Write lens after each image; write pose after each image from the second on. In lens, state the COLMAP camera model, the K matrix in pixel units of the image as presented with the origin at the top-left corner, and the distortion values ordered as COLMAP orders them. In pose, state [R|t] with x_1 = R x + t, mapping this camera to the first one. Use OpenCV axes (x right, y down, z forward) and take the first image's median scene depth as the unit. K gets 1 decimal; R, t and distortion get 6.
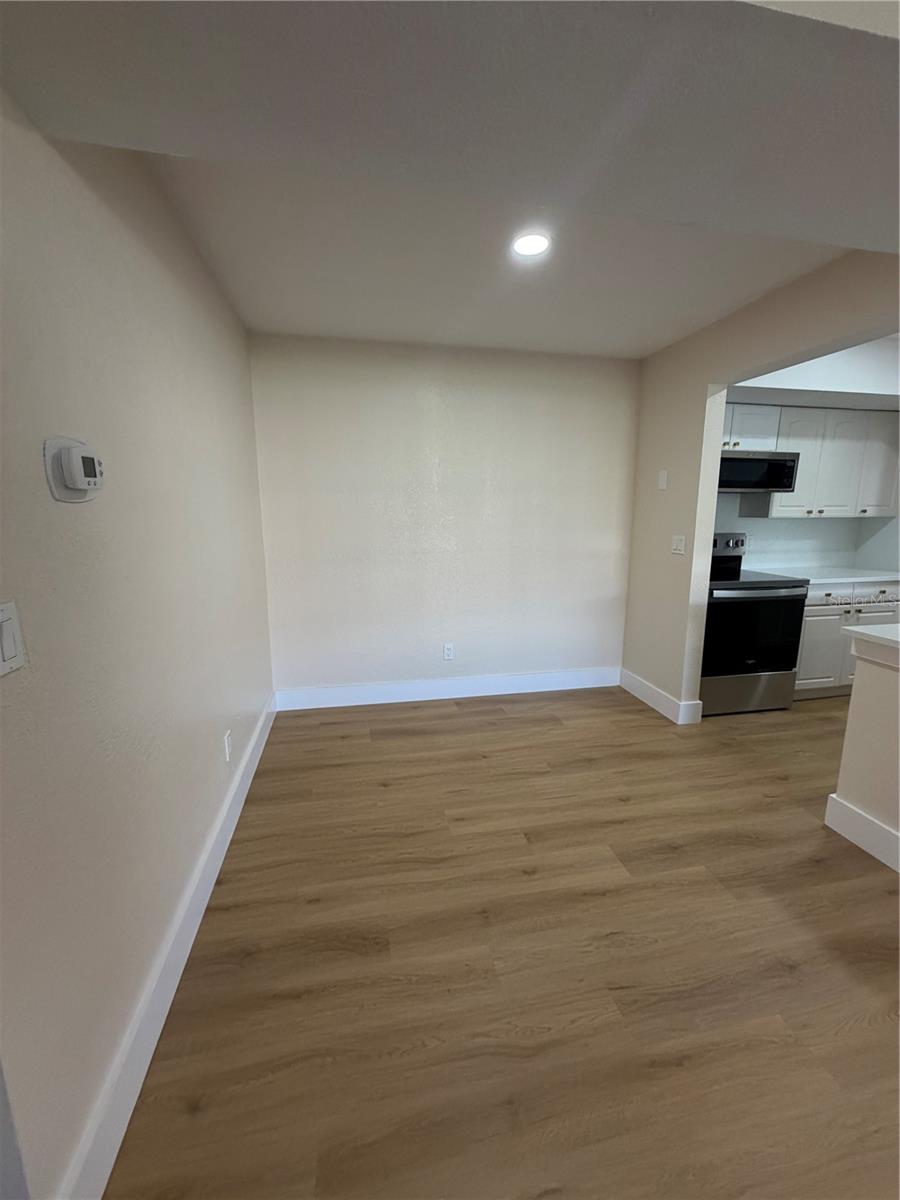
lens RADIAL K [[481.6, 0, 450.0], [0, 481.6, 600.0], [0, 0, 1]] dist [-0.000937, 0.000408]
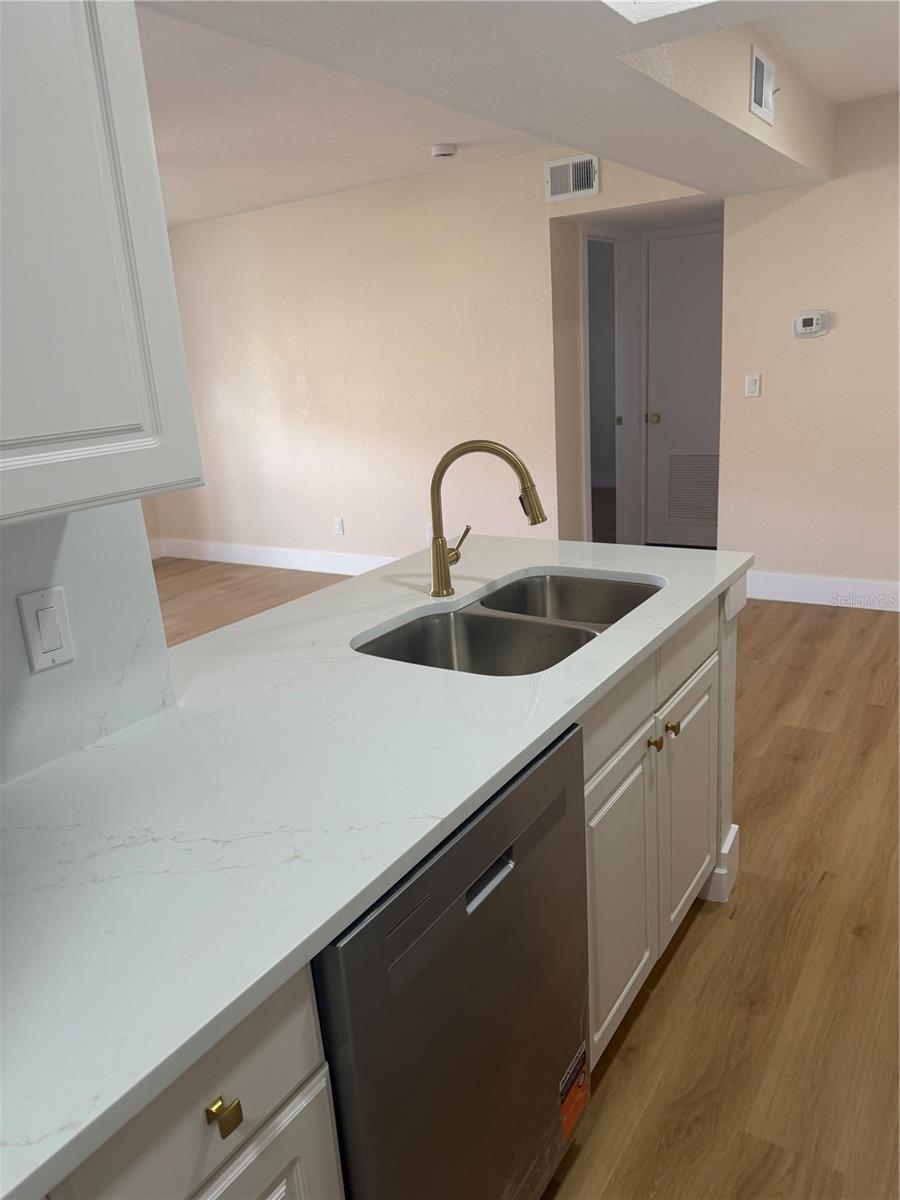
lens RADIAL K [[846.9, 0, 450.0], [0, 846.9, 600.0], [0, 0, 1]] dist [-0.006118, -0.004235]
pose [[-0.703195, 0.244245, -0.667728, 1.075775], [-0.068398, 0.911550, 0.405461, -0.178294], [0.707699, 0.330789, -0.624292, 0.830101]]
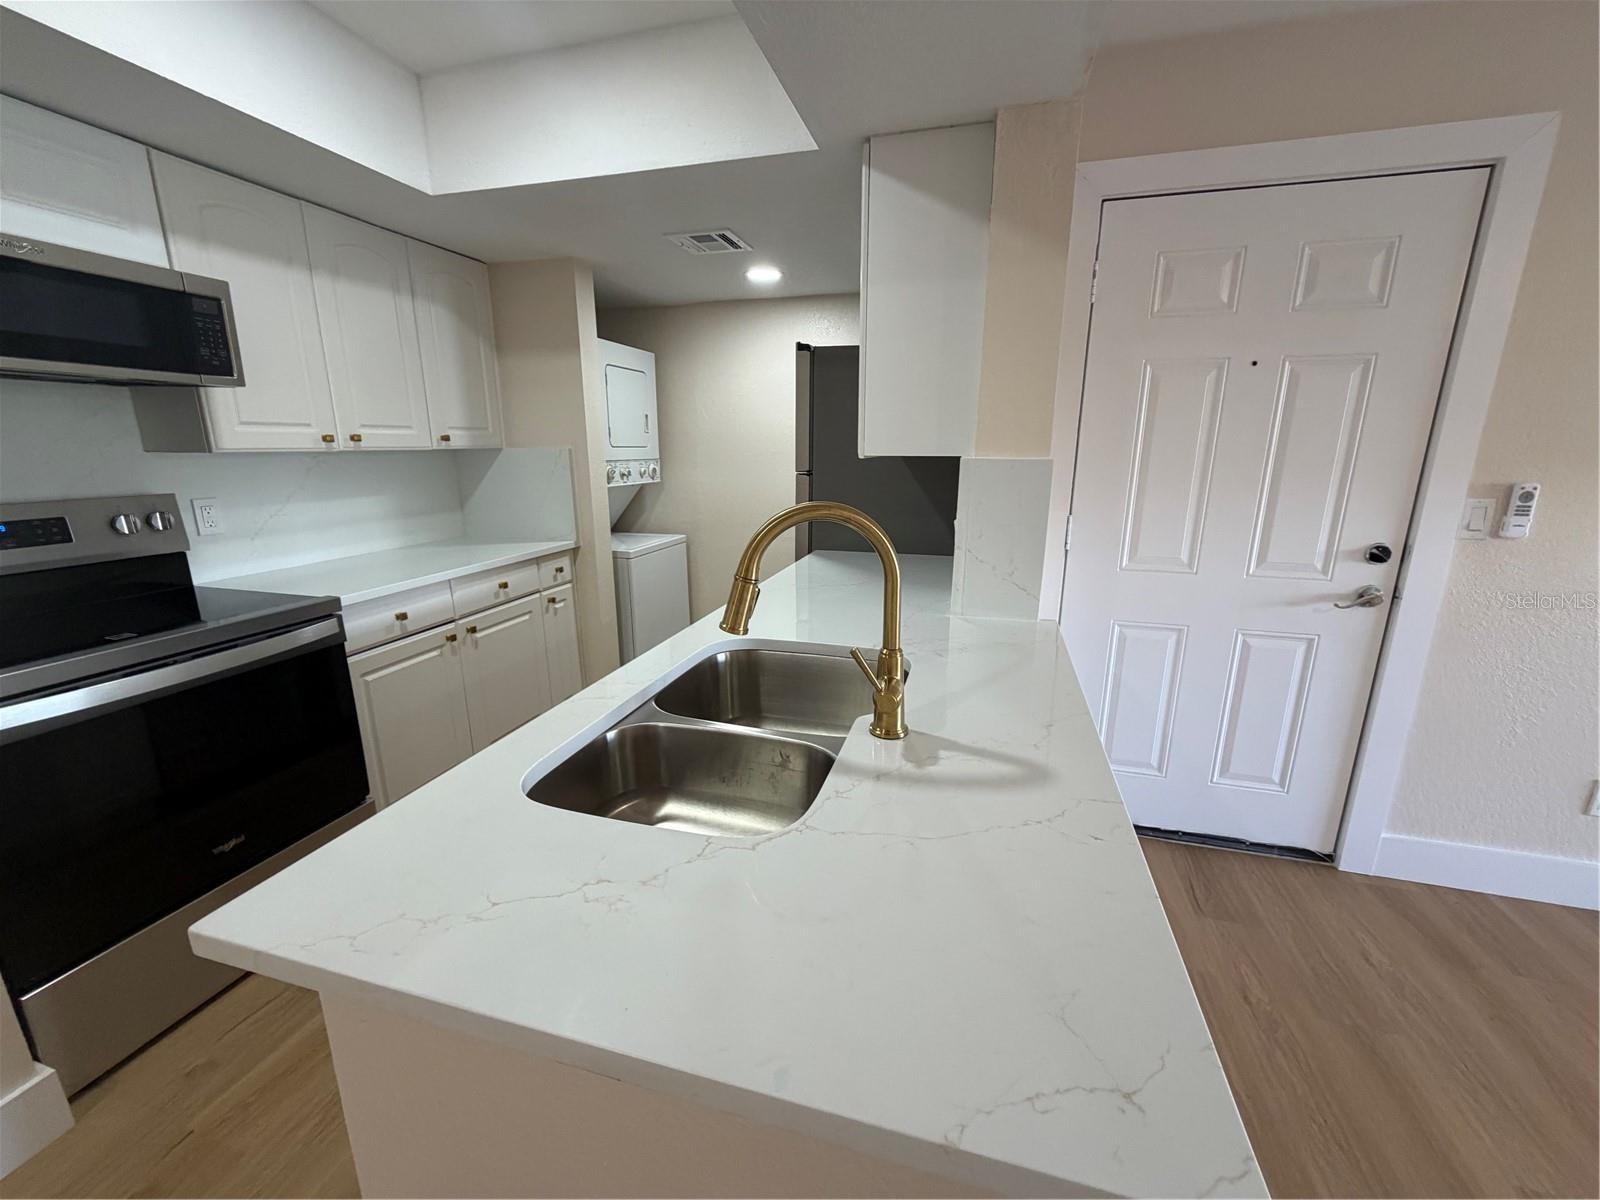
lens RADIAL K [[642.1, 0, 800.0], [0, 642.1, 600.0], [0, 0, 1]] dist [-0.000937, 0.000408]
pose [[0.467411, -0.206755, 0.859523, 0.418974], [0.159842, 0.976007, 0.147852, -0.054901], [-0.869470, 0.068280, 0.489244, 0.342717]]
